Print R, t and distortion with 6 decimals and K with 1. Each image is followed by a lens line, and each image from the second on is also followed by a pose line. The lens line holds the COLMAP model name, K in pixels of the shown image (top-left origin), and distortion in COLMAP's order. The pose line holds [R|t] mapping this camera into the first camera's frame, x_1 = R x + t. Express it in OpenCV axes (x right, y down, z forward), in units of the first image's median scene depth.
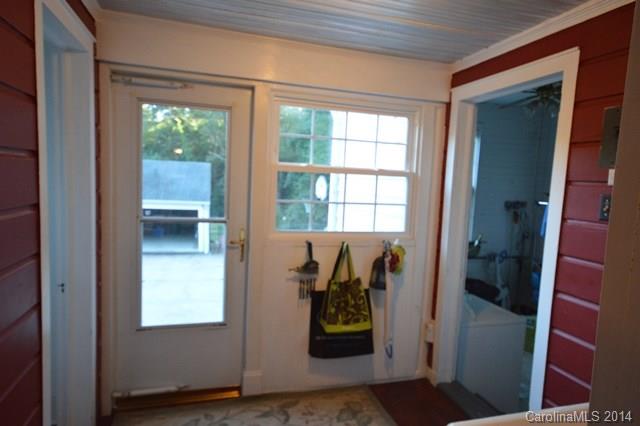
lens RADIAL K [[391.0, 0, 318.8], [0, 391.0, 213.4], [0, 0, 1]] dist [0.020515, 0.002083]
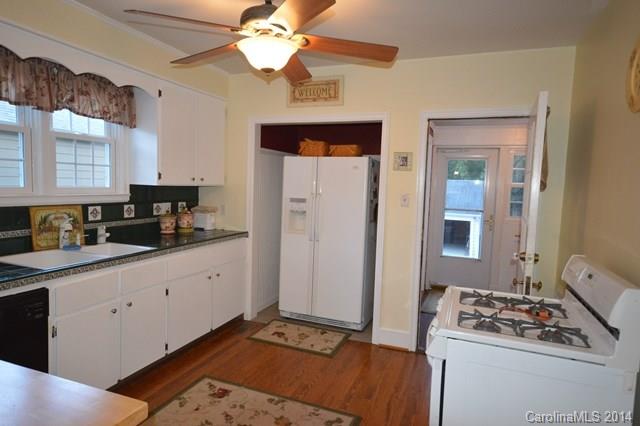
lens RADIAL K [[391.0, 0, 323.6], [0, 391.0, 212.3], [0, 0, 1]] dist [0.020515, 0.002083]
pose [[0.791252, 0.021105, -0.611126, 0.061279], [-0.048518, 0.998420, -0.028338, 0.020848], [0.609563, 0.052073, 0.791026, -0.196568]]
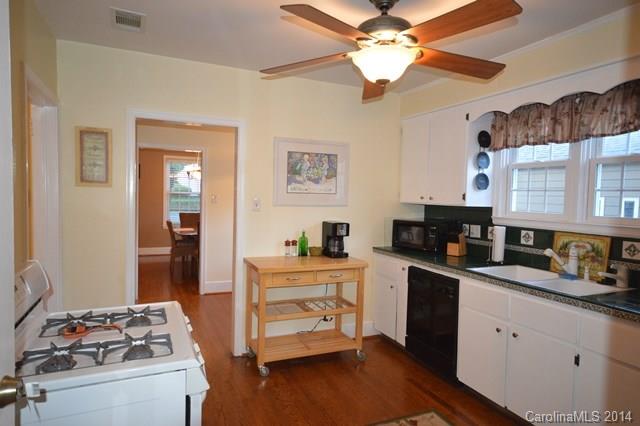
lens RADIAL K [[391.0, 0, 323.4], [0, 391.0, 216.0], [0, 0, 1]] dist [0.020515, 0.002083]
pose [[-0.987591, -0.070209, -0.140478, -0.129170], [-0.089937, 0.986141, 0.139415, -0.049153], [0.128743, 0.150320, -0.980219, 0.449988]]
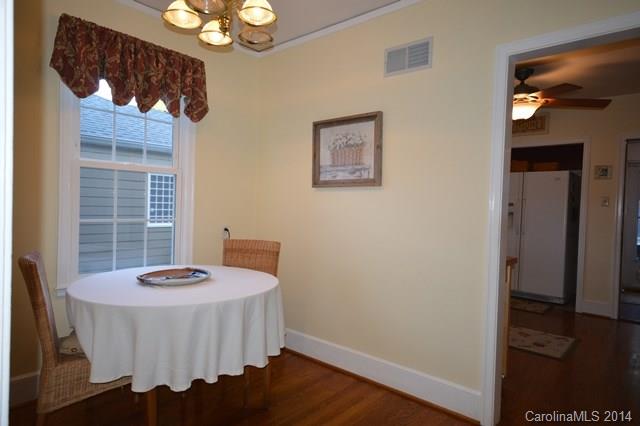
lens RADIAL K [[391.0, 0, 316.3], [0, 391.0, 213.1], [0, 0, 1]] dist [0.020515, 0.002083]
pose [[0.527630, -0.015687, -0.849329, 0.122101], [-0.084240, 0.993935, -0.070691, 0.073126], [0.845287, 0.108846, 0.523108, -0.411622]]
